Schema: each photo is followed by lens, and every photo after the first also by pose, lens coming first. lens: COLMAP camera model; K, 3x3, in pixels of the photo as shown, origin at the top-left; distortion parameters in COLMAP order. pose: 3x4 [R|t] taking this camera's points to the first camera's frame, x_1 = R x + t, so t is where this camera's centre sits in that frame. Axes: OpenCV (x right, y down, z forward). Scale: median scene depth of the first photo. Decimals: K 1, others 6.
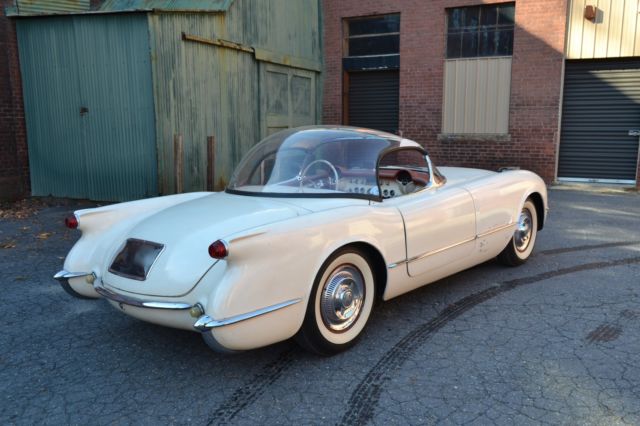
lens RADIAL K [[519.0, 0, 320.0], [0, 519.0, 213.0], [0, 0, 1]] dist [-0.052055, 0.008191]
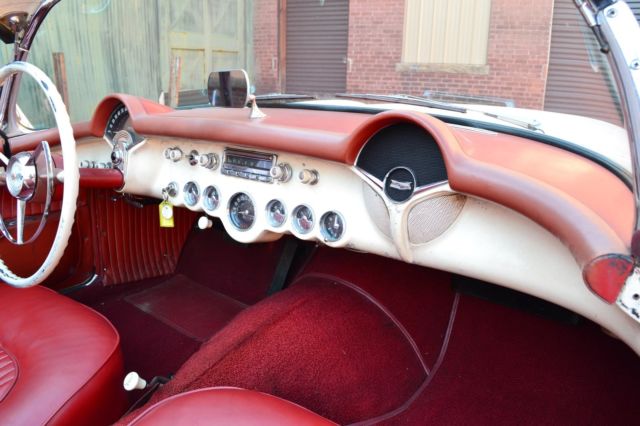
lens RADIAL K [[519.0, 0, 320.0], [0, 519.0, 213.0], [0, 0, 1]] dist [-0.052055, 0.008191]
pose [[0.994584, -0.004833, 0.103821, 0.030486], [-0.008140, 0.992227, 0.124172, -0.024729], [-0.103614, -0.124345, 0.986814, 0.223206]]
